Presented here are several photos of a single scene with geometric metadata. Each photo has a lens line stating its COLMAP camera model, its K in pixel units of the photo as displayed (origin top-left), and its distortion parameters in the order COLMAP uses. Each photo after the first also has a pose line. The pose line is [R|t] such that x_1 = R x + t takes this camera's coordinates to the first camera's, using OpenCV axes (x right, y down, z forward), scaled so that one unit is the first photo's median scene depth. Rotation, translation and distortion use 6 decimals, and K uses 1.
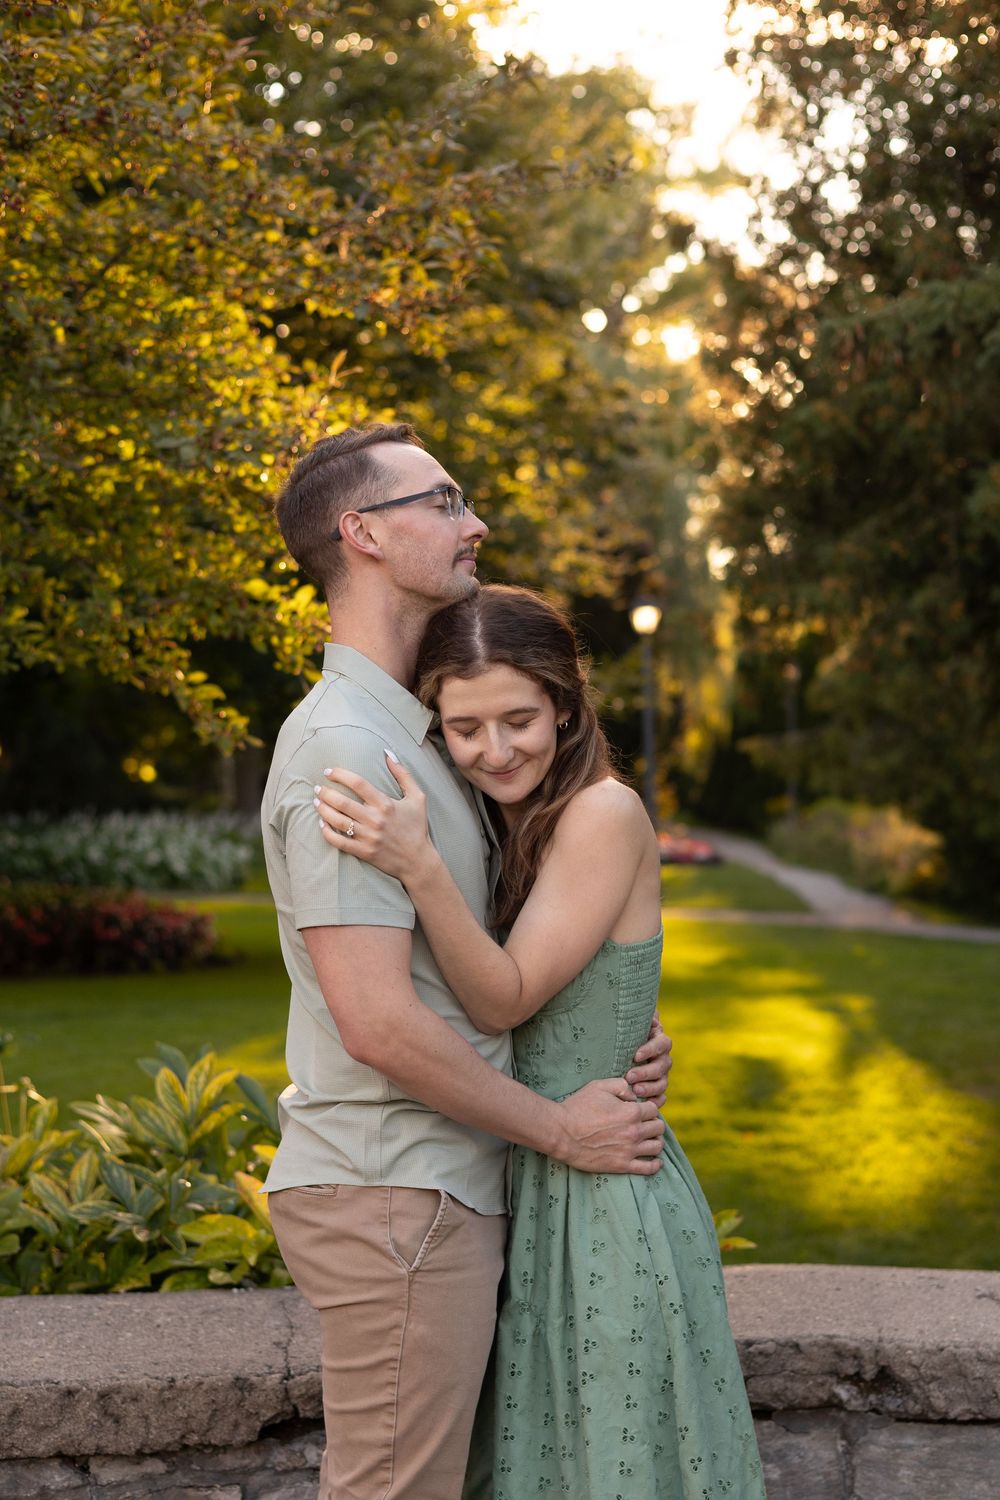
lens RADIAL K [[2478.0, 0, 501.1], [0, 2478.0, 839.9], [0, 0, 1]] dist [-0.000509, -0.079844]
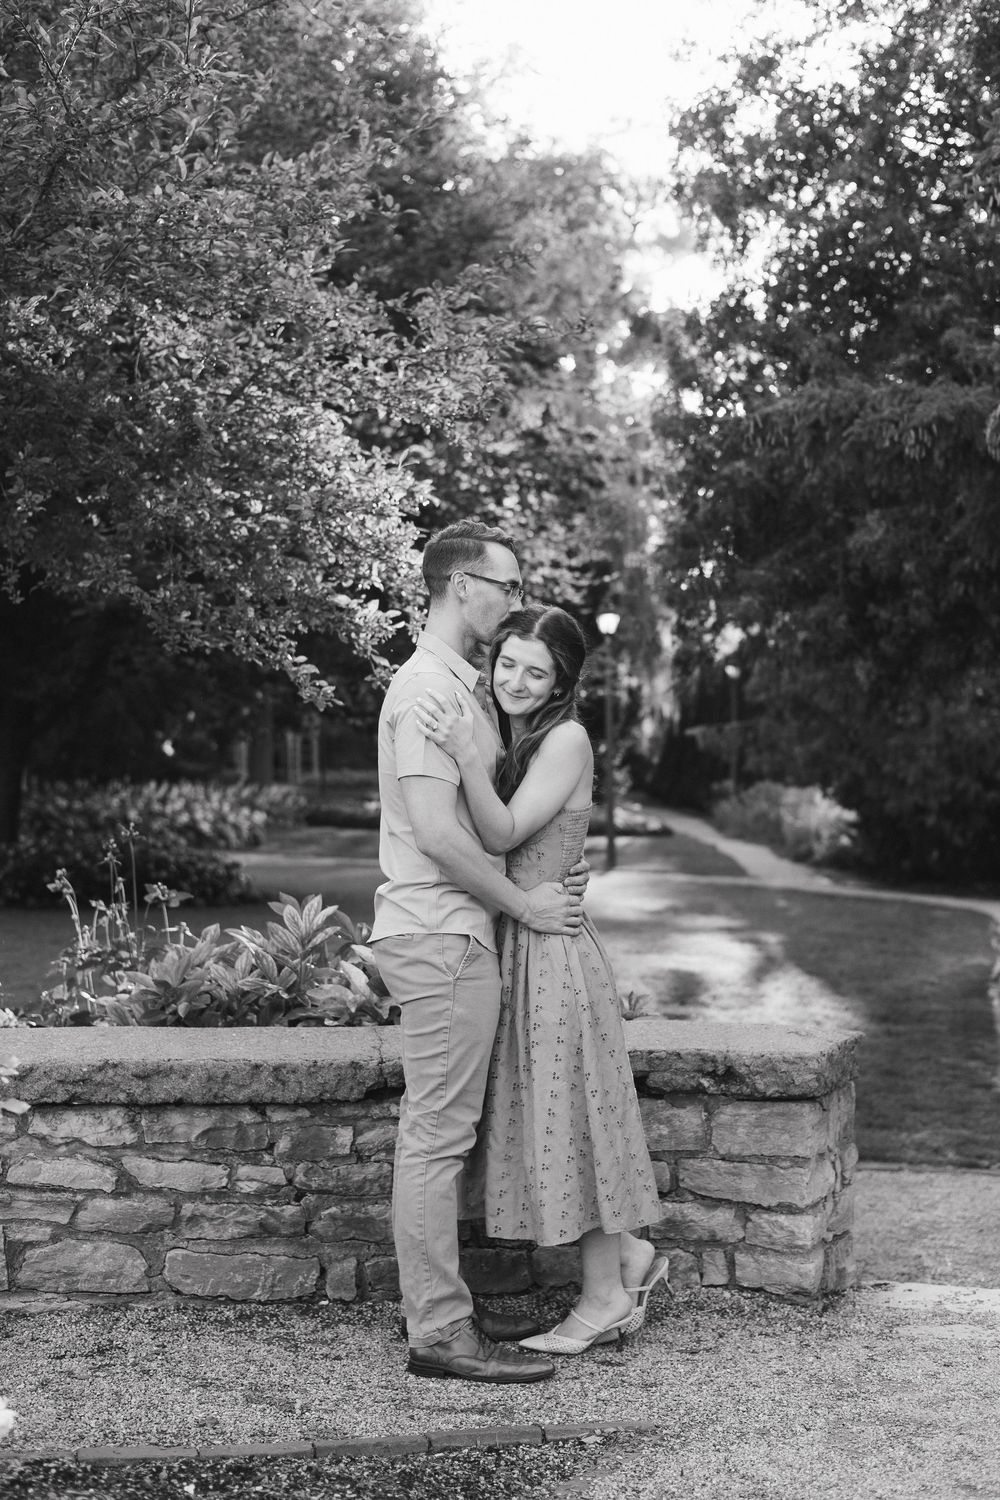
lens RADIAL K [[2231.4, 0, 500.0], [0, 2231.4, 750.0], [0, 0, 1]] dist [0.004332, 0.142484]
pose [[0.999796, 0.017581, 0.009949, -0.014207], [-0.017267, 0.999377, -0.030778, 0.028366], [-0.010484, 0.030599, 0.999477, -0.342551]]
